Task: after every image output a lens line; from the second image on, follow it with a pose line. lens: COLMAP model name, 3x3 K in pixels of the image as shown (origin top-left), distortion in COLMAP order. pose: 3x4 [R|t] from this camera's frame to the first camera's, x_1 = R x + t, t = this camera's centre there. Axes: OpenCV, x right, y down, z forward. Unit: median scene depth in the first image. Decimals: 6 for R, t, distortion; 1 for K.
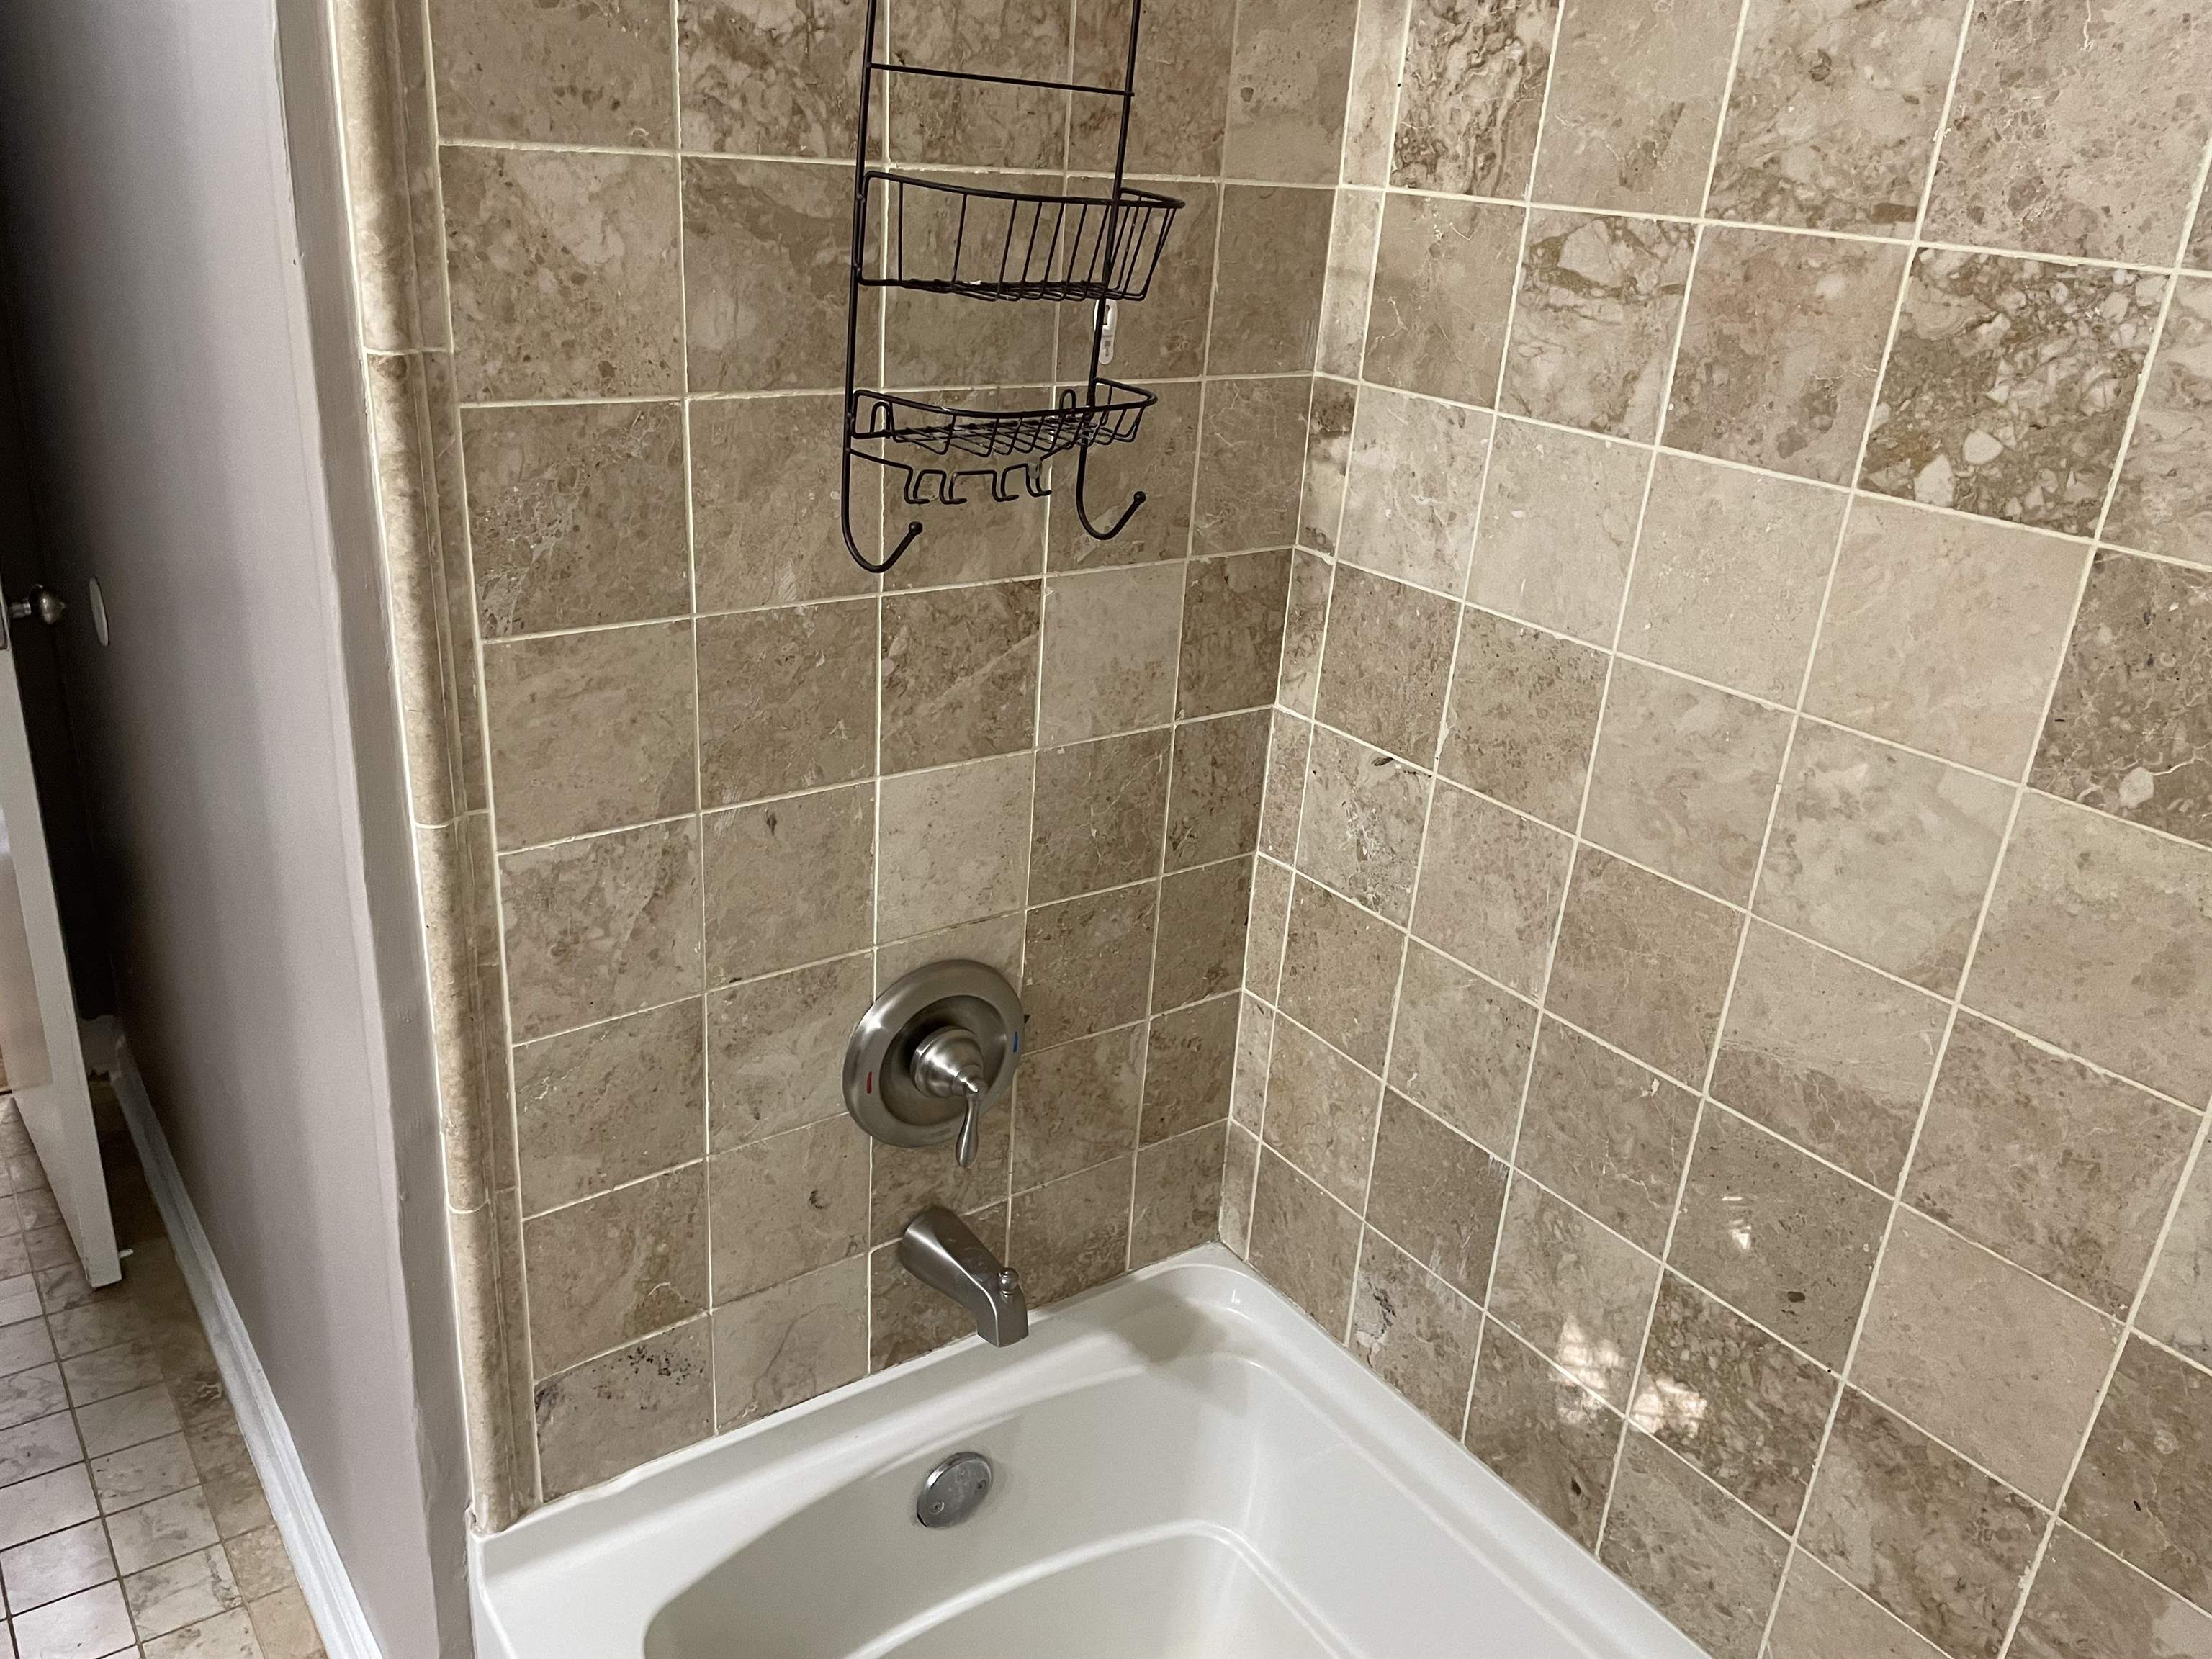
lens RADIAL K [[1664.5, 0, 1105.4], [0, 1664.5, 821.0], [0, 0, 1]] dist [0.089514, -0.116978]
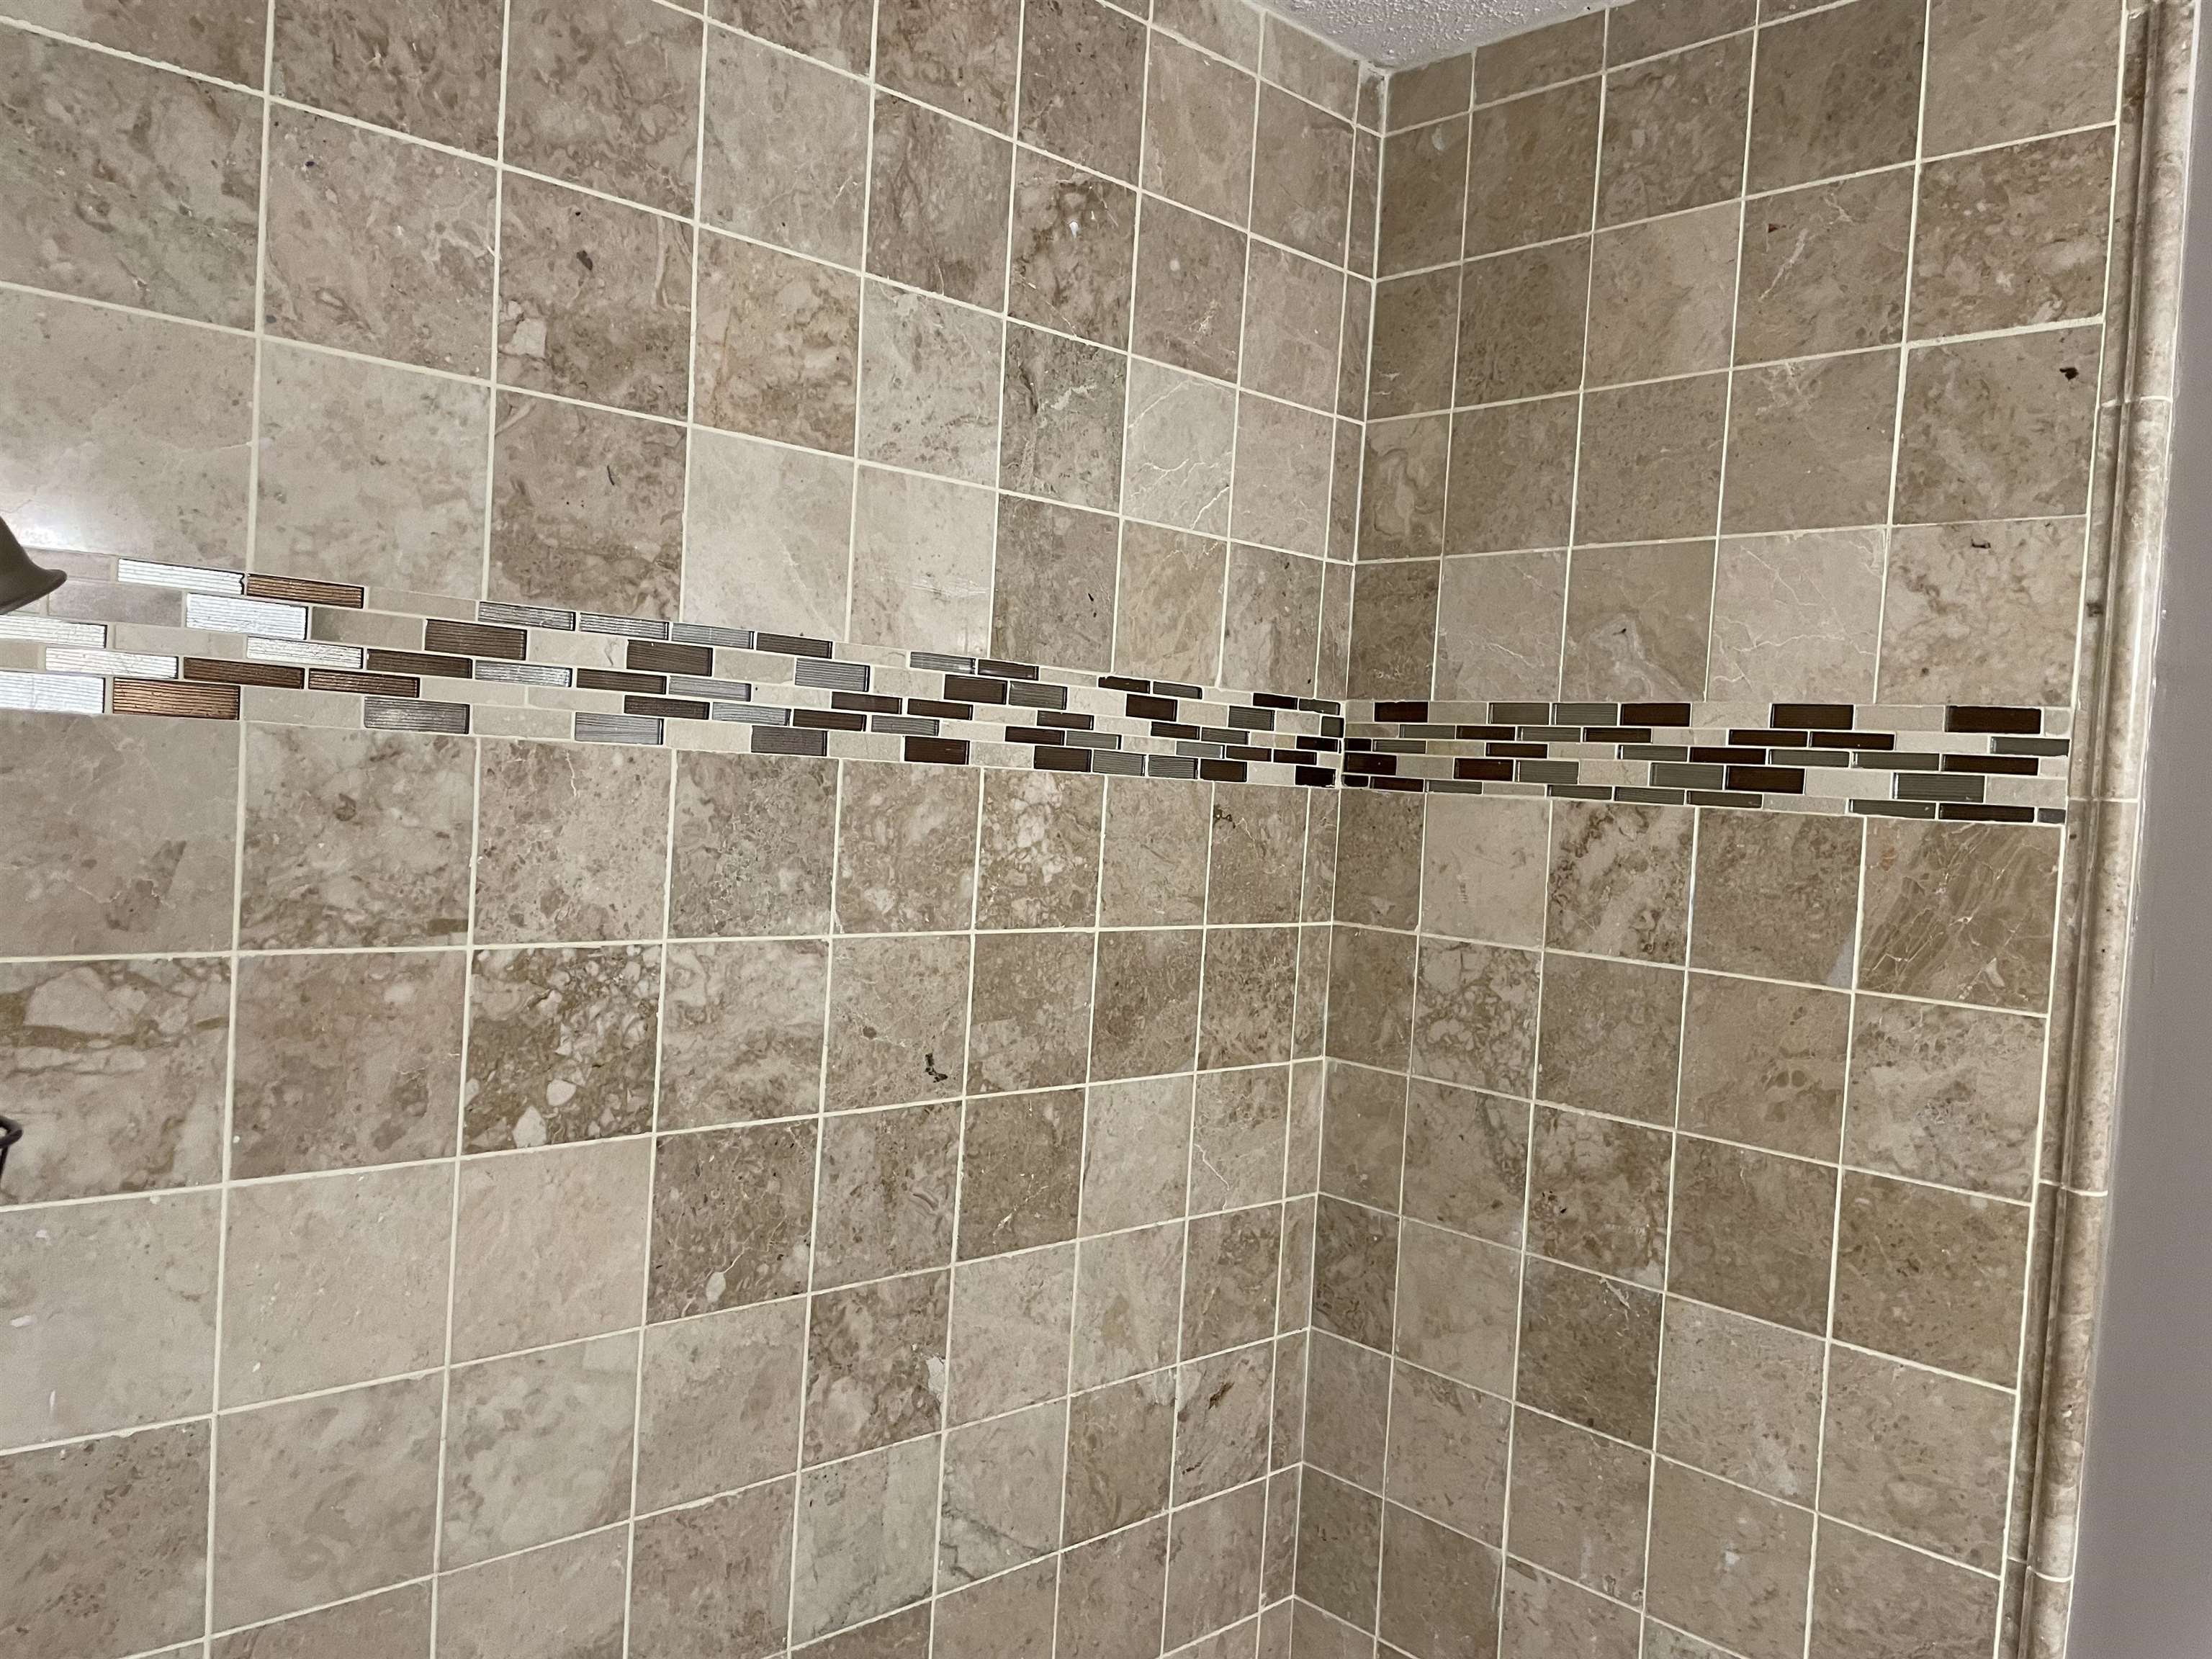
lens RADIAL K [[1664.5, 0, 1109.7], [0, 1664.5, 833.5], [0, 0, 1]] dist [0.089514, -0.116978]
pose [[-0.105692, -0.121430, 0.986957, -0.691236], [0.310307, 0.938926, 0.148751, -0.442735], [-0.944743, 0.321982, -0.061557, 0.617885]]
